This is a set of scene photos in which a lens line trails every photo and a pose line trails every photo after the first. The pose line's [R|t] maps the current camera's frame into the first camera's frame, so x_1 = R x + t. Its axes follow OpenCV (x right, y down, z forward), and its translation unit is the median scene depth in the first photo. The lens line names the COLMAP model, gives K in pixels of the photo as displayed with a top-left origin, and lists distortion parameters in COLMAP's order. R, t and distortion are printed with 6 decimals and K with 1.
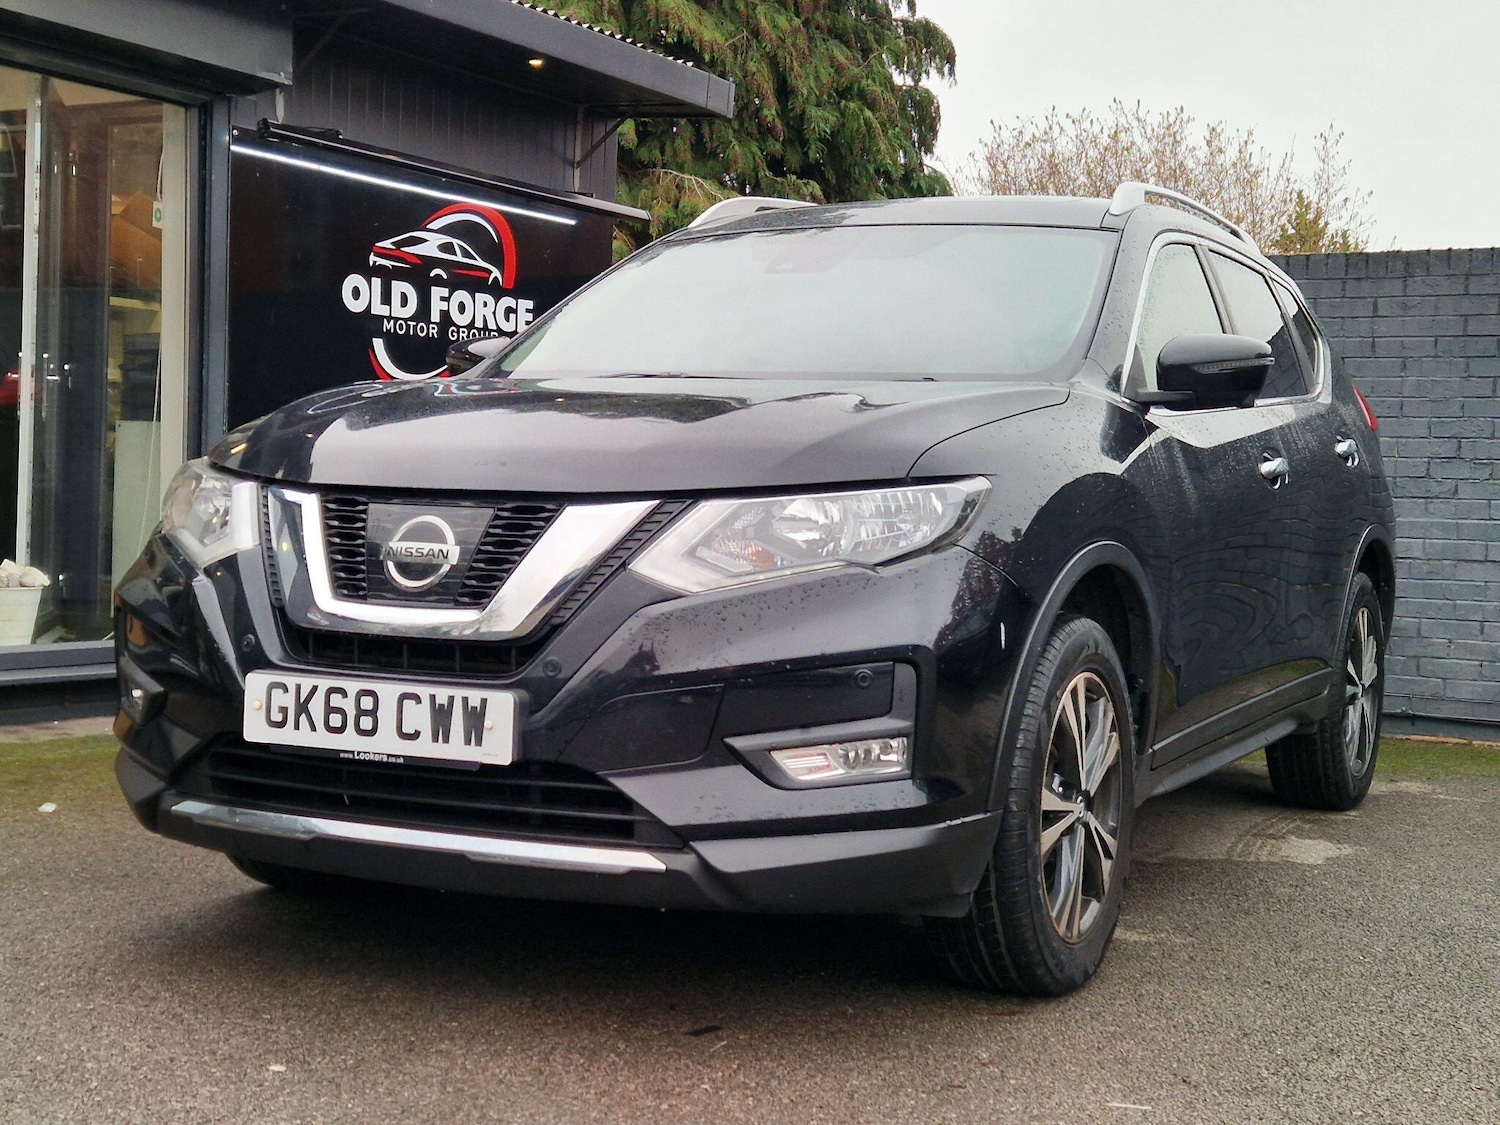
lens RADIAL K [[2173.0, 0, 733.6], [0, 2173.0, 605.1], [0, 0, 1]] dist [0.077782, 0.000000]
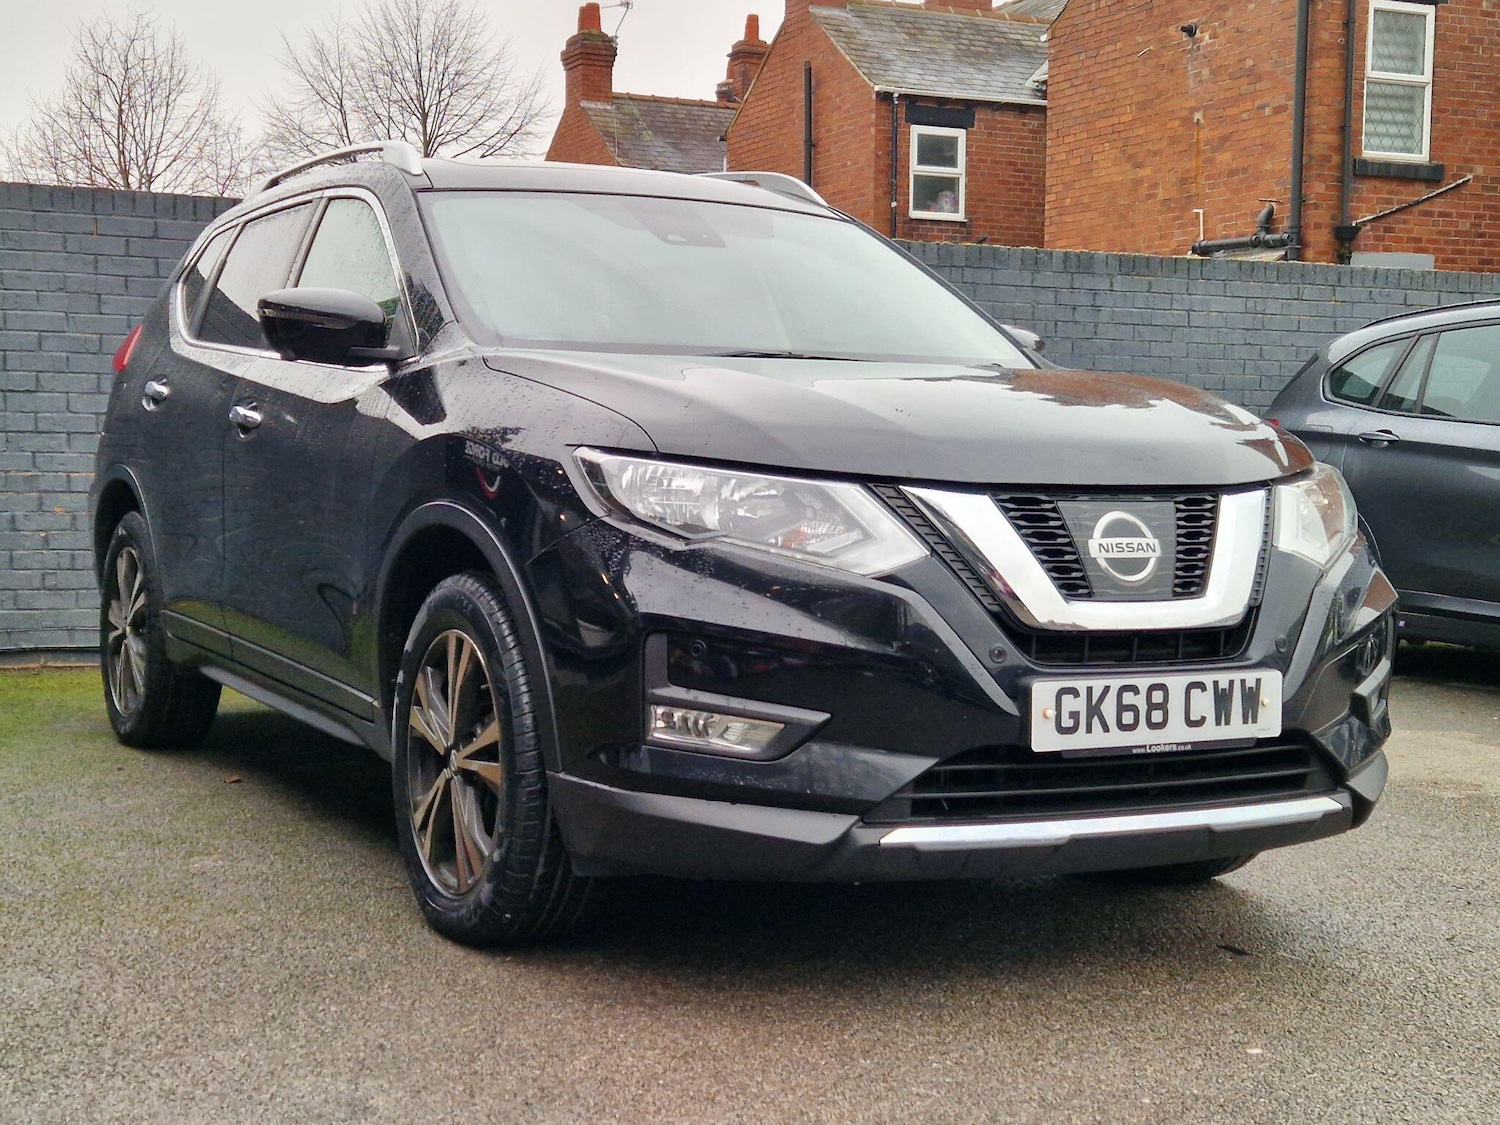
lens RADIAL K [[2173.0, 0, 735.9], [0, 2173.0, 586.2], [0, 0, 1]] dist [0.077782, 0.000000]
pose [[0.581088, -0.074342, 0.810438, -0.963103], [0.044159, 0.997232, 0.059815, -0.067058], [-0.812642, 0.001030, 0.582763, 0.485083]]
